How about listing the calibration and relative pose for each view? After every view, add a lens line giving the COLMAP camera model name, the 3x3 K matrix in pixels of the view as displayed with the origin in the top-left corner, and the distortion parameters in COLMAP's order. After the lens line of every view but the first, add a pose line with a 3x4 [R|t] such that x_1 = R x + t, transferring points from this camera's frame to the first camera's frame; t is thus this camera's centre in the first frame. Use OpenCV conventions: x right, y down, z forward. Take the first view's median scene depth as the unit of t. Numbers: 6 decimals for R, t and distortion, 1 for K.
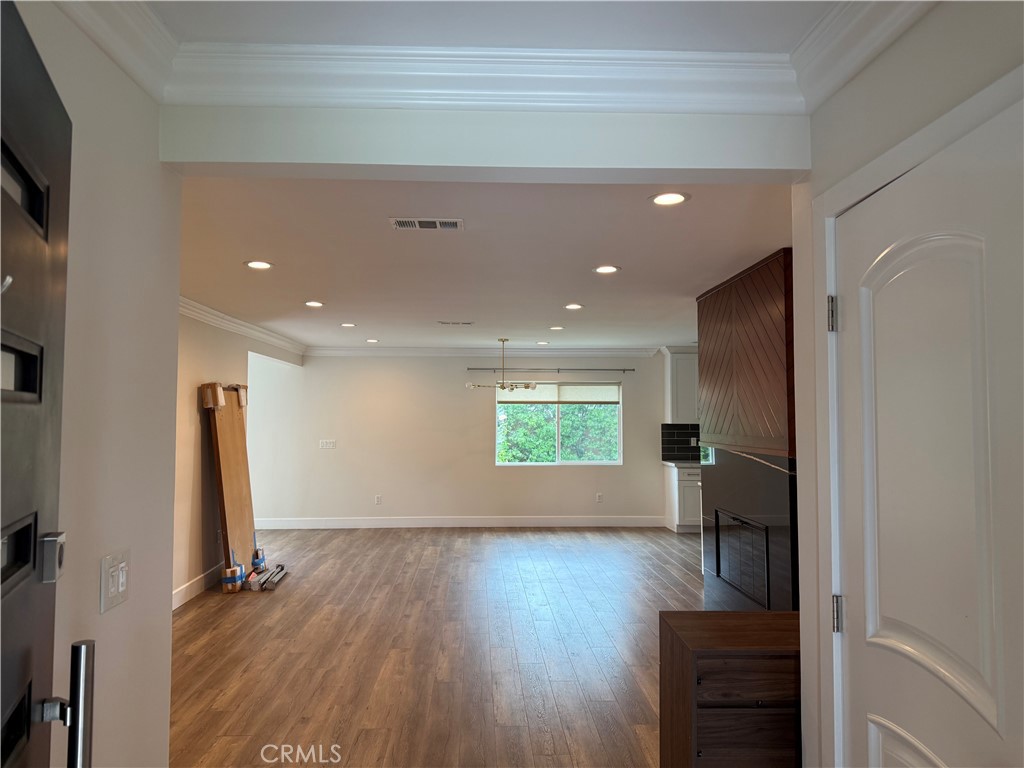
lens RADIAL K [[715.9, 0, 511.3], [0, 715.9, 383.5], [0, 0, 1]] dist [0.001608, -0.023701]
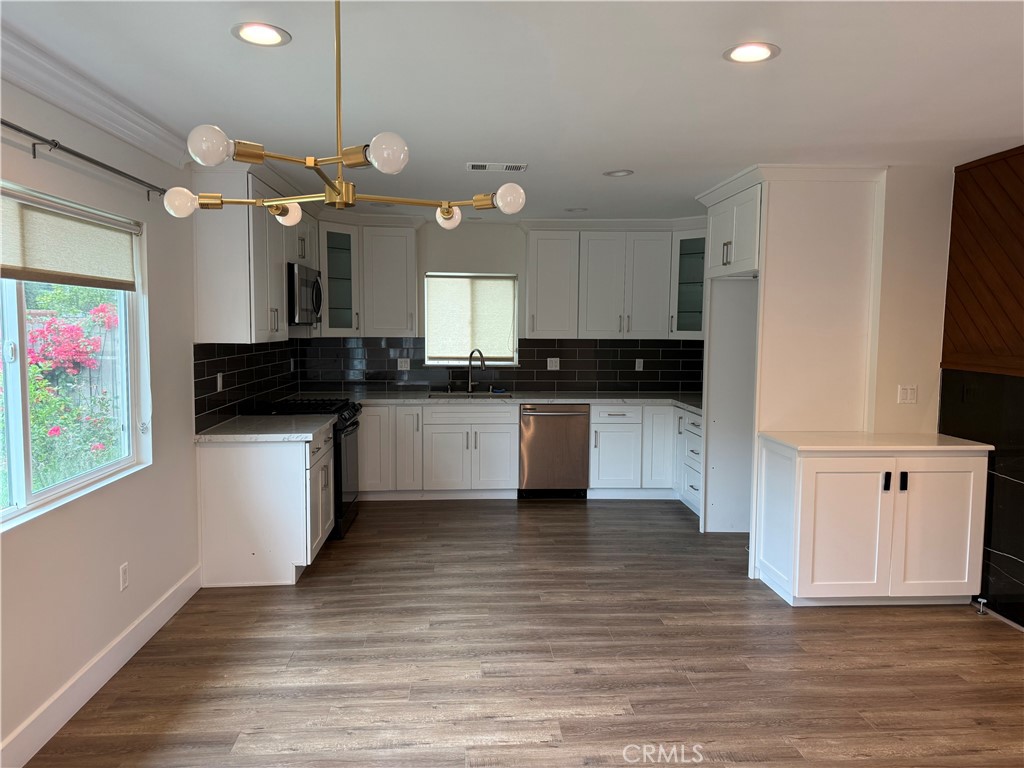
lens RADIAL K [[715.9, 0, 508.6], [0, 715.9, 379.0], [0, 0, 1]] dist [0.001608, -0.023701]
pose [[-0.046912, -0.078165, 0.995836, -0.200776], [-0.042962, 0.996169, 0.076168, 0.037464], [-0.997975, -0.039210, -0.050090, 0.845853]]
